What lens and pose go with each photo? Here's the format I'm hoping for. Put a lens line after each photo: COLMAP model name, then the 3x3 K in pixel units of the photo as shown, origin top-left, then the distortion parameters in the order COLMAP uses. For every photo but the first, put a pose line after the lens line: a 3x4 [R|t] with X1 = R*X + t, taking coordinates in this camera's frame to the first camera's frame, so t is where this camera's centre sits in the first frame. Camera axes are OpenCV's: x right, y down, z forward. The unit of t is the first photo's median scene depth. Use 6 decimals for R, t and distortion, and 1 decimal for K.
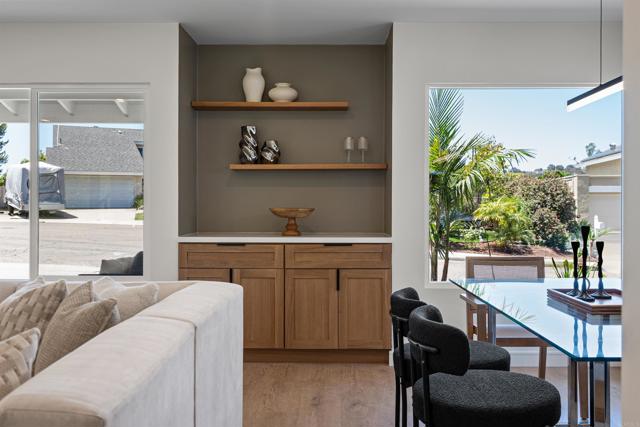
lens RADIAL K [[632.4, 0, 320.0], [0, 632.4, 213.5], [0, 0, 1]] dist [0.002797, 0.002779]
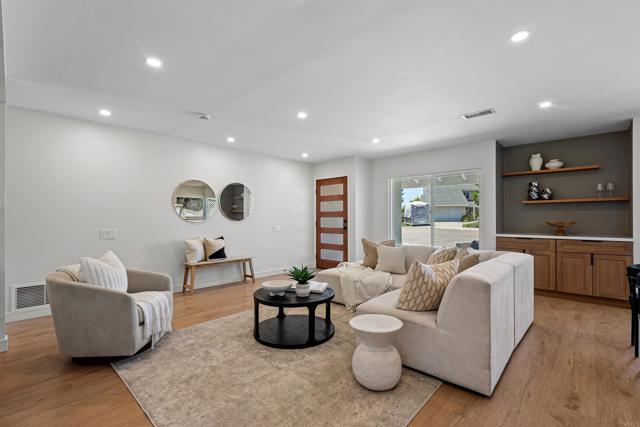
lens RADIAL K [[293.9, 0, 320.9], [0, 293.9, 215.7], [0, 0, 1]] dist [0.002084, 0.000539]
pose [[0.748973, -0.007606, -0.662557, 0.005108], [-0.010832, 0.999660, -0.023721, 0.002444], [0.662512, 0.024943, 0.748636, -0.195955]]
